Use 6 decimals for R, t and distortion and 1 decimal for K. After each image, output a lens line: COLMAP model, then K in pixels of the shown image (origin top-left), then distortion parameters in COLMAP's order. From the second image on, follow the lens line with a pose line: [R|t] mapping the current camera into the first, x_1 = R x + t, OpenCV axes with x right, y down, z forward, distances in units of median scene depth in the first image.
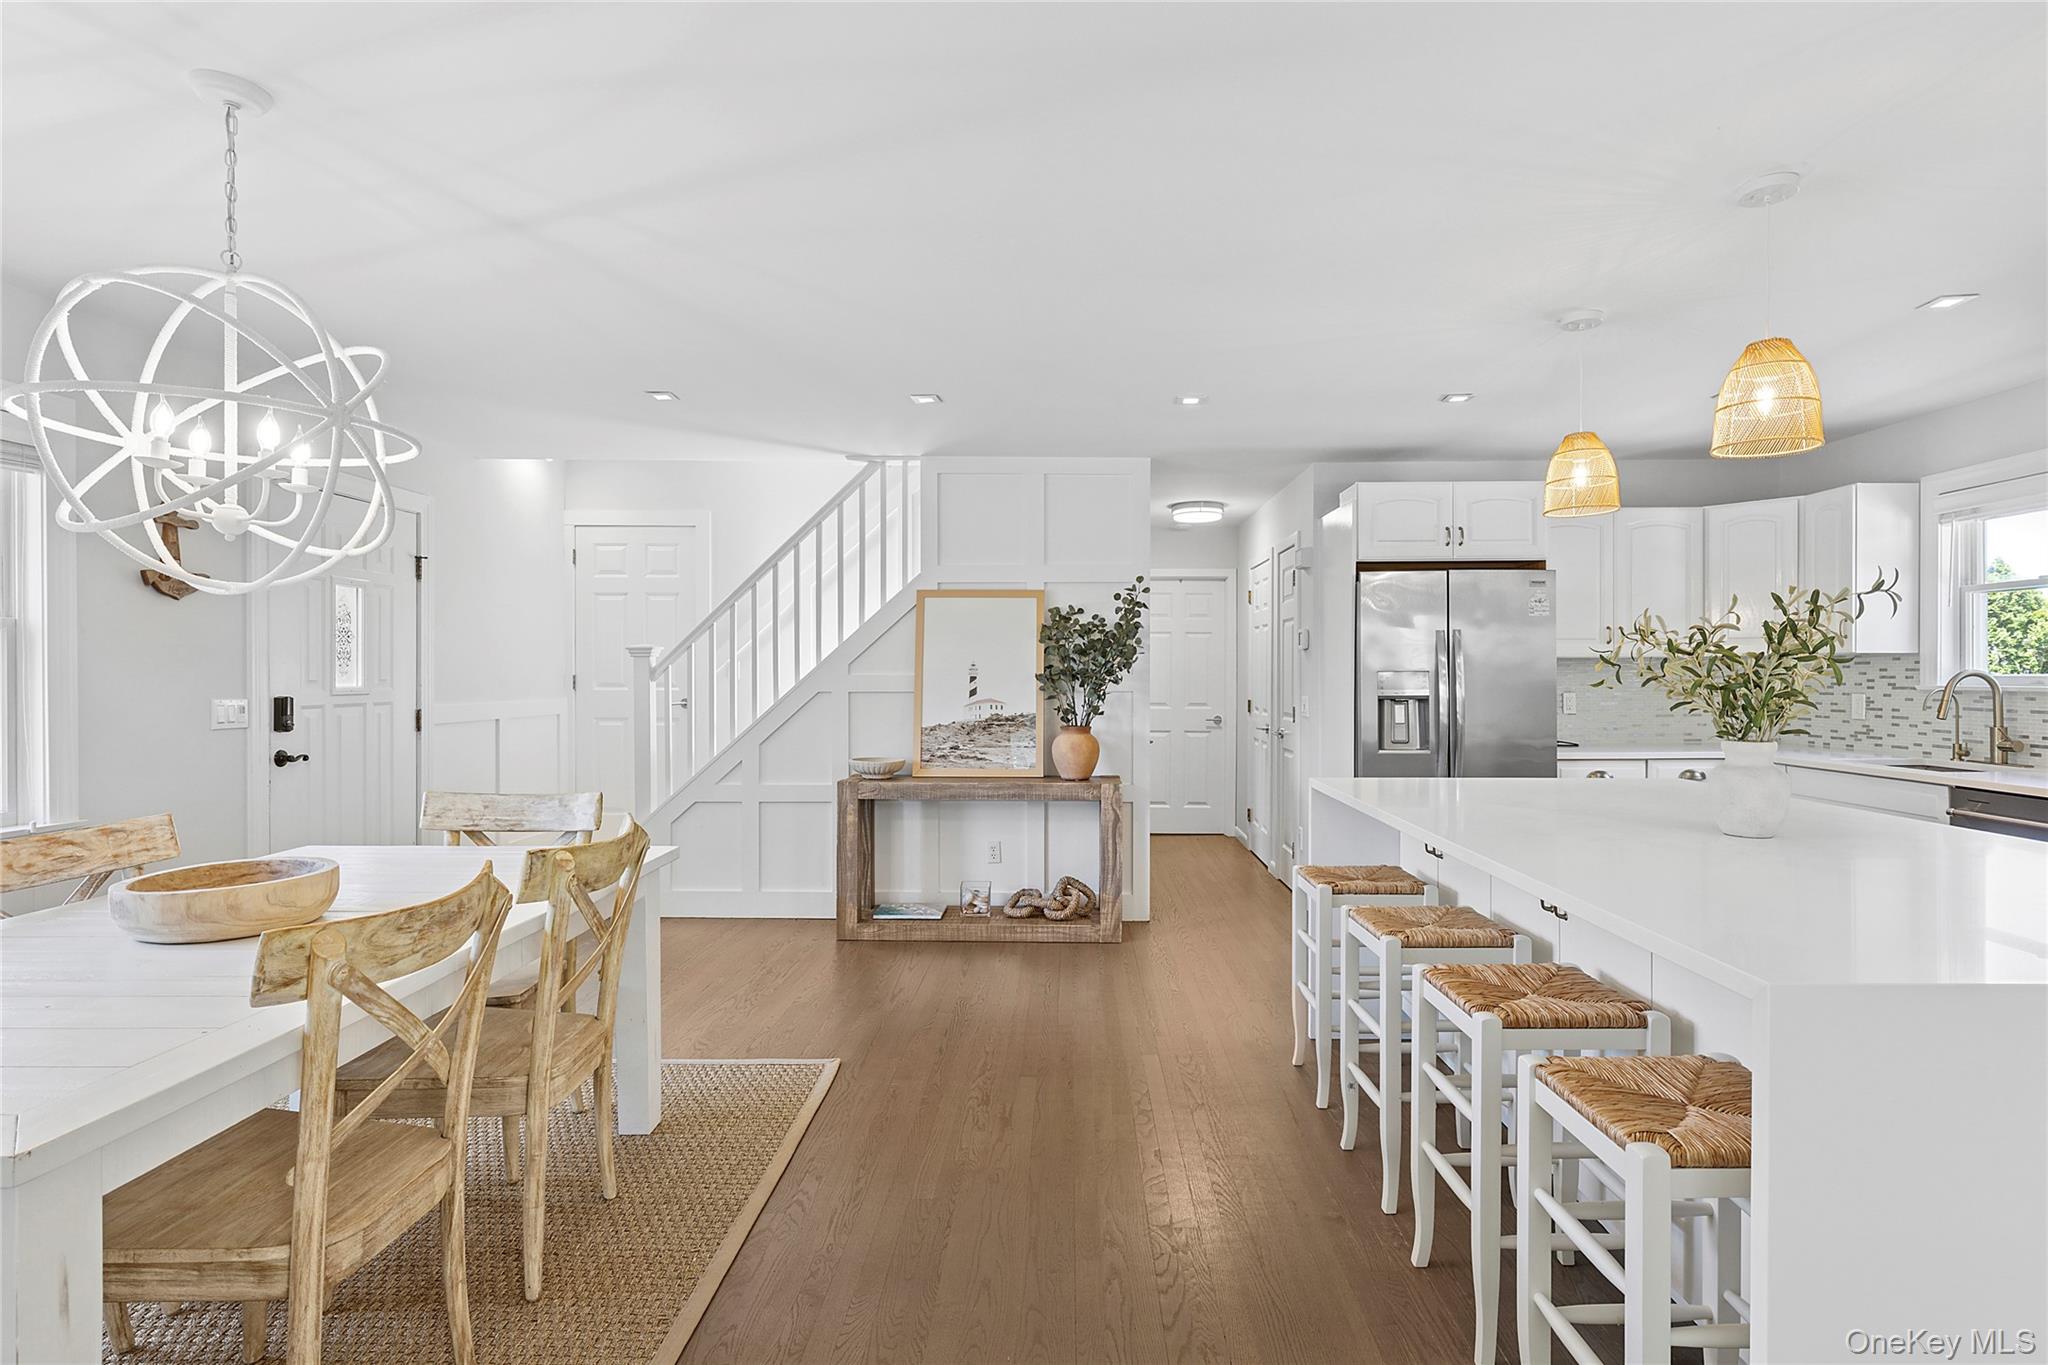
lens RADIAL K [[1014.0, 0, 1085.6], [0, 1014.0, 680.0], [0, 0, 1]] dist [-0.001053, 0.000648]
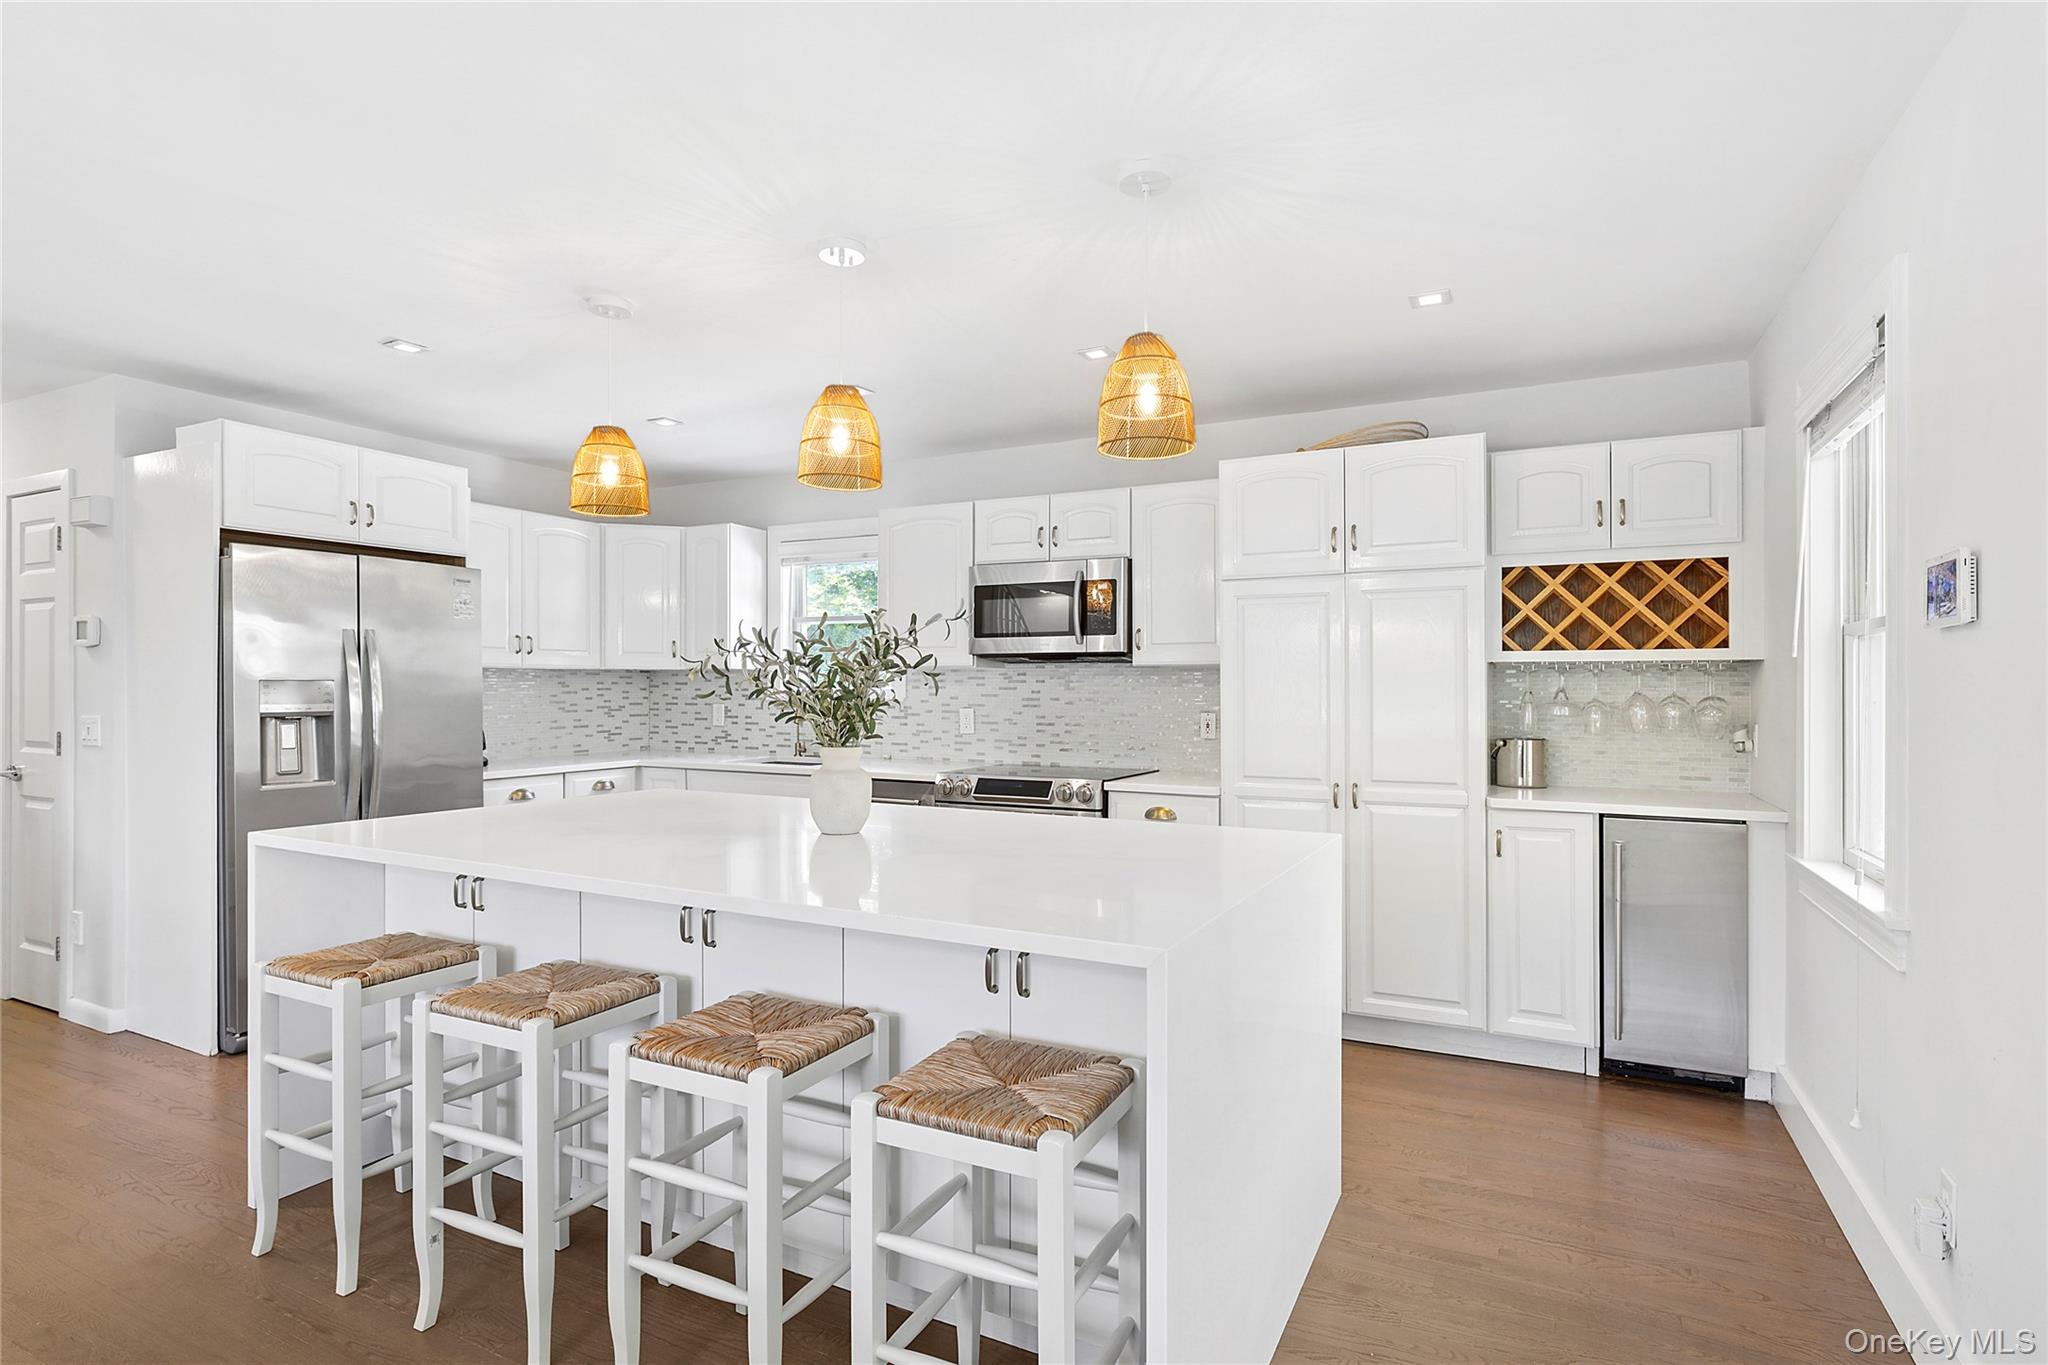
lens RADIAL K [[1014.0, 0, 1031.1], [0, 1014.0, 689.9], [0, 0, 1]] dist [-0.001053, 0.000648]
pose [[0.458700, 0.002374, 0.888588, -0.112510], [0.000279, 0.999996, -0.002816, 0.000907], [-0.888591, 0.001539, 0.458697, 0.155841]]
